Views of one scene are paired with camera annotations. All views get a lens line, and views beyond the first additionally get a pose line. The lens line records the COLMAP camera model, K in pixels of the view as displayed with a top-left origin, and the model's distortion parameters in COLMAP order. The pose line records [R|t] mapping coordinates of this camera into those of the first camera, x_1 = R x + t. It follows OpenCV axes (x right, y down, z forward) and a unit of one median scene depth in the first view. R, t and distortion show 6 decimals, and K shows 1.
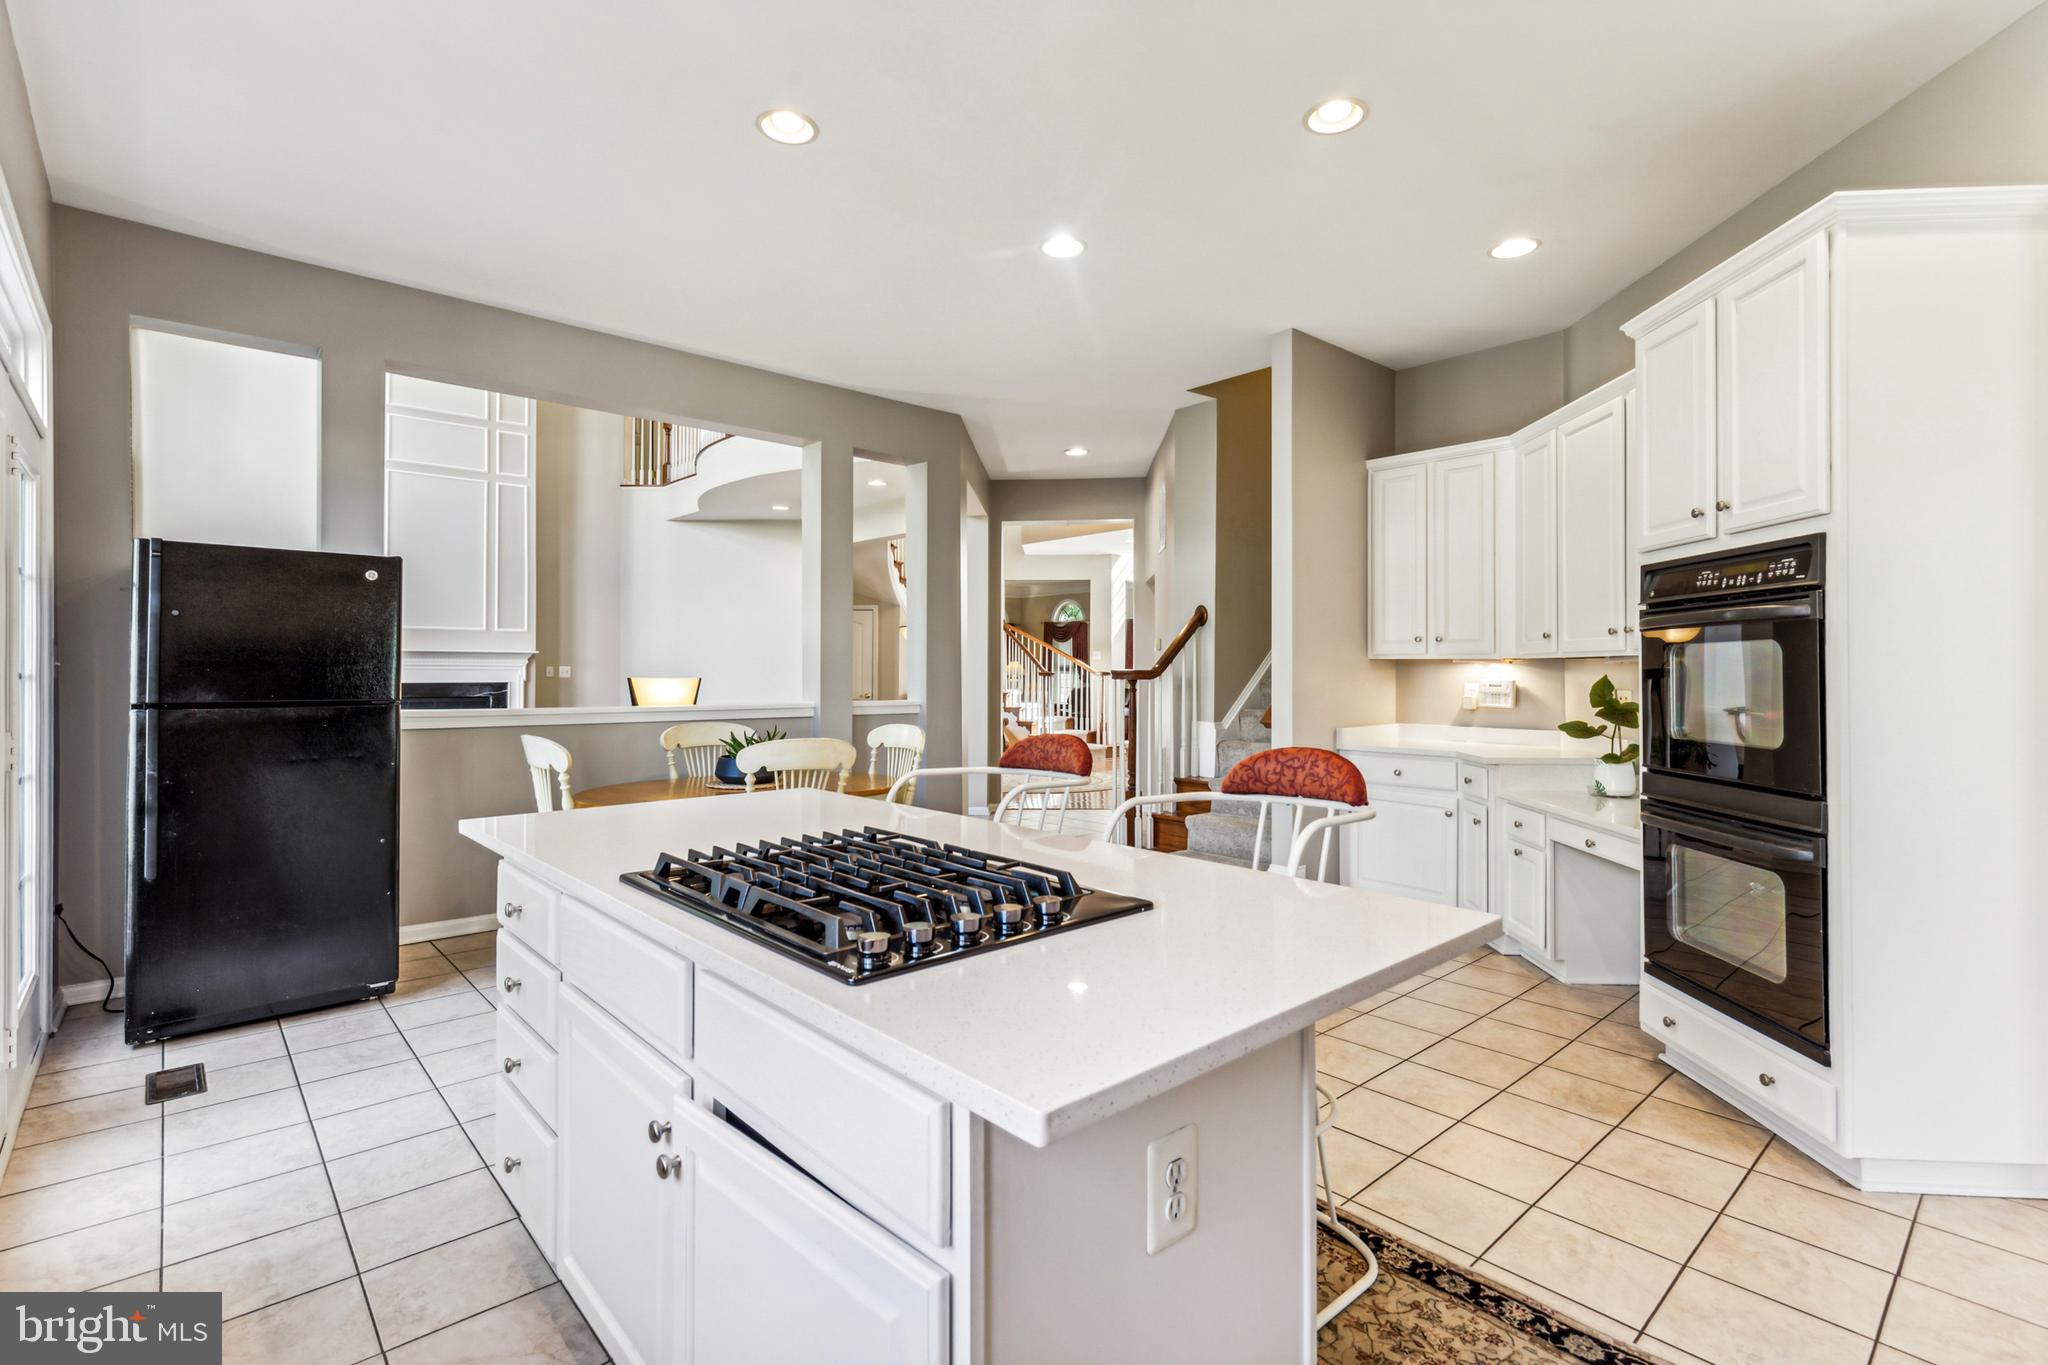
lens RADIAL K [[946.8, 0, 1020.6], [0, 946.8, 675.6], [0, 0, 1]] dist [0.004454, -0.000690]
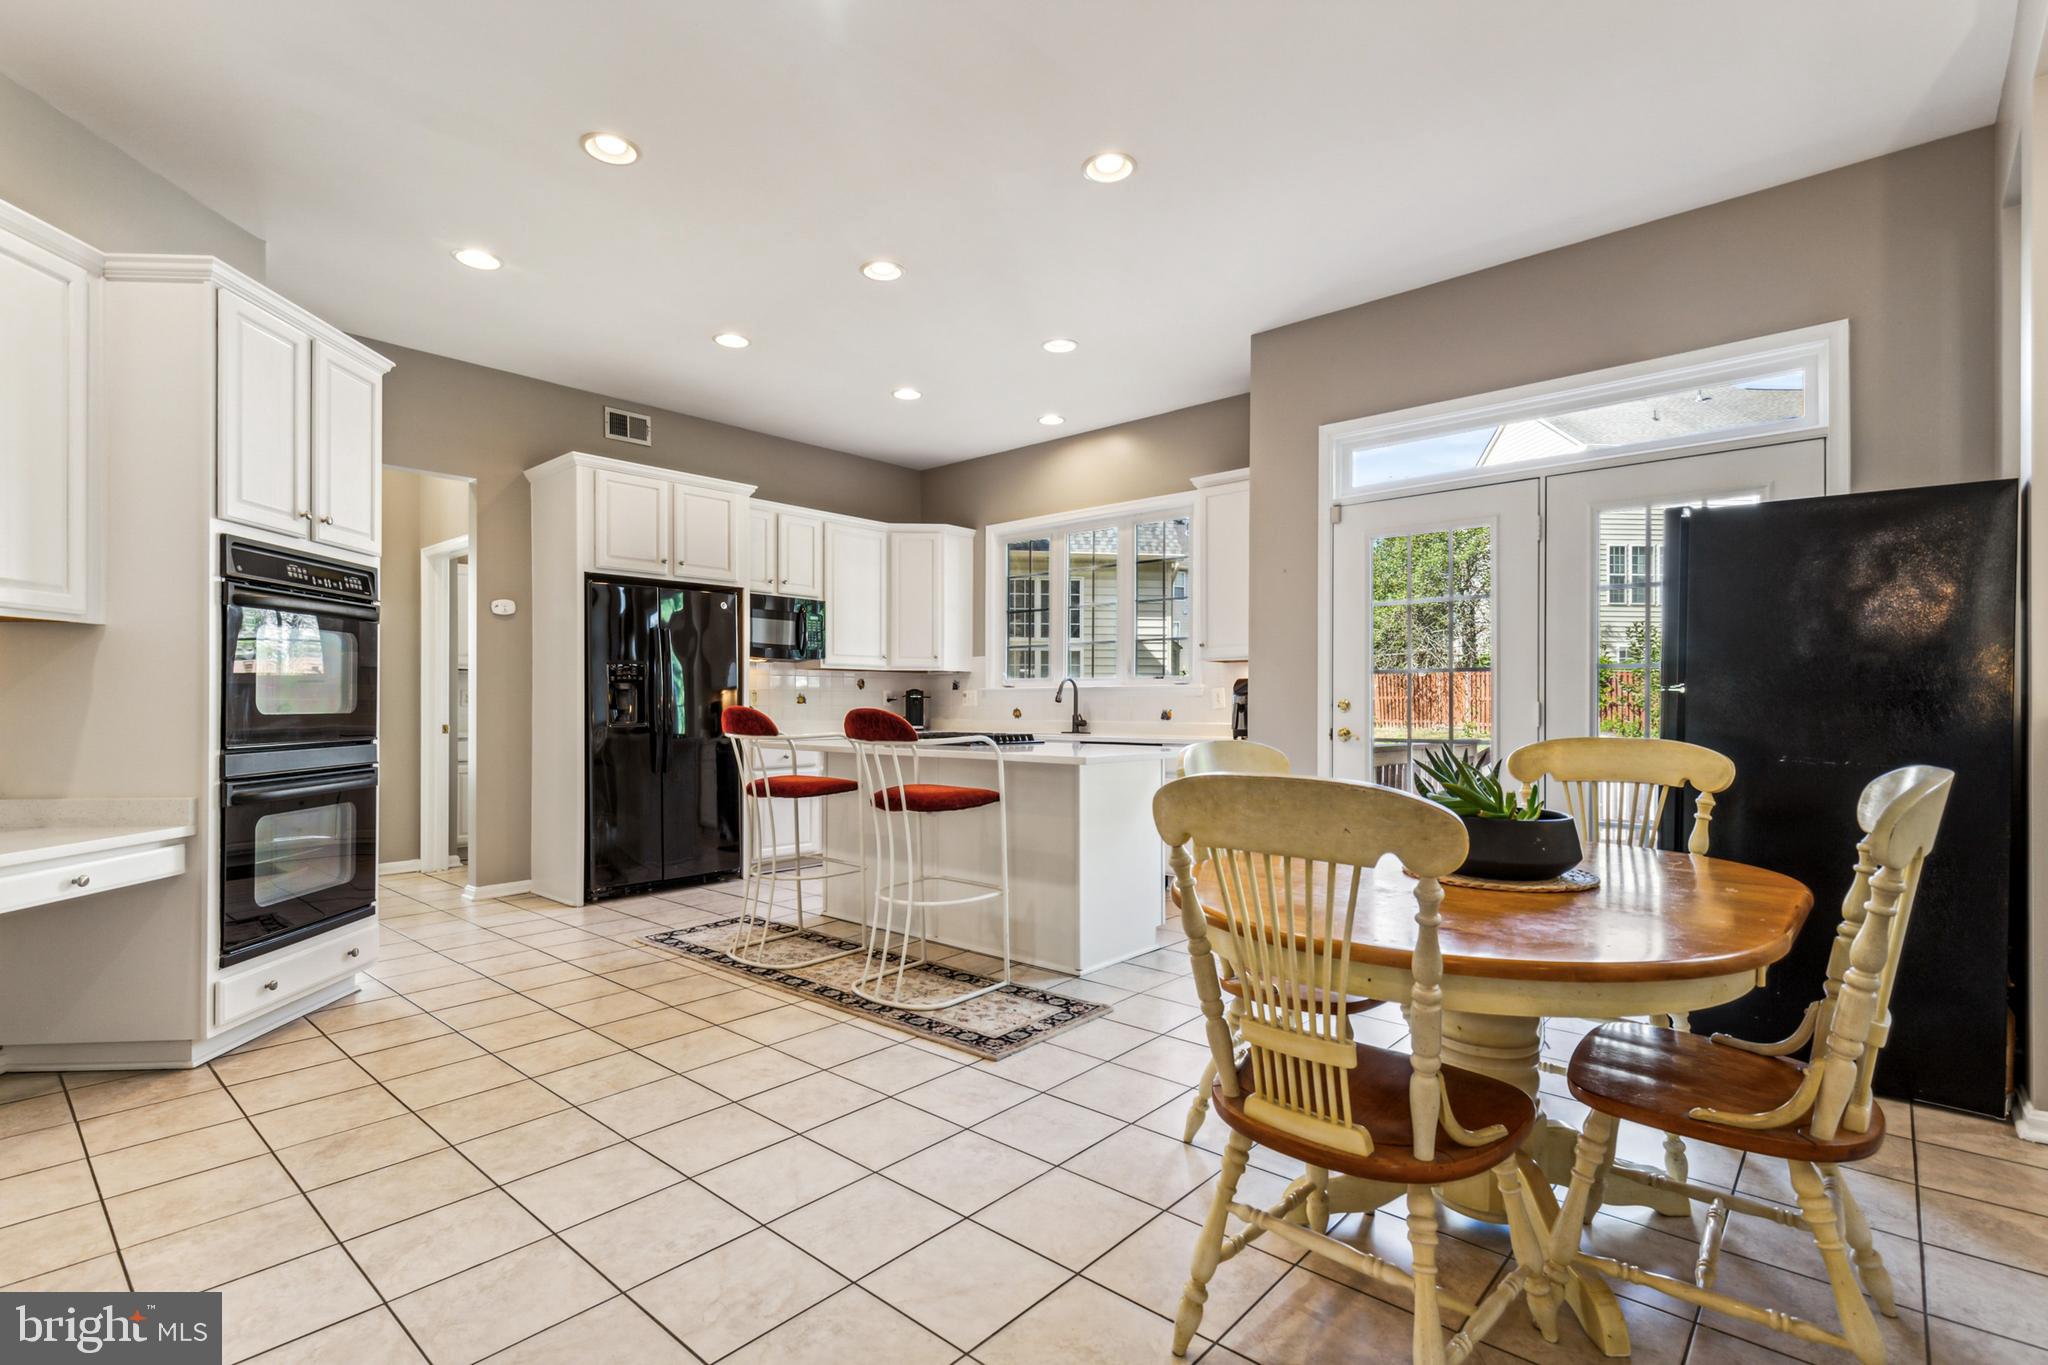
lens RADIAL K [[946.8, 0, 1027.8], [0, 946.8, 693.2], [0, 0, 1]] dist [0.004454, -0.000690]
pose [[-0.992952, 0.008955, -0.118176, -0.024435], [0.010174, 0.999901, -0.009710, 0.068861], [0.118077, -0.010844, -0.992945, 2.330836]]
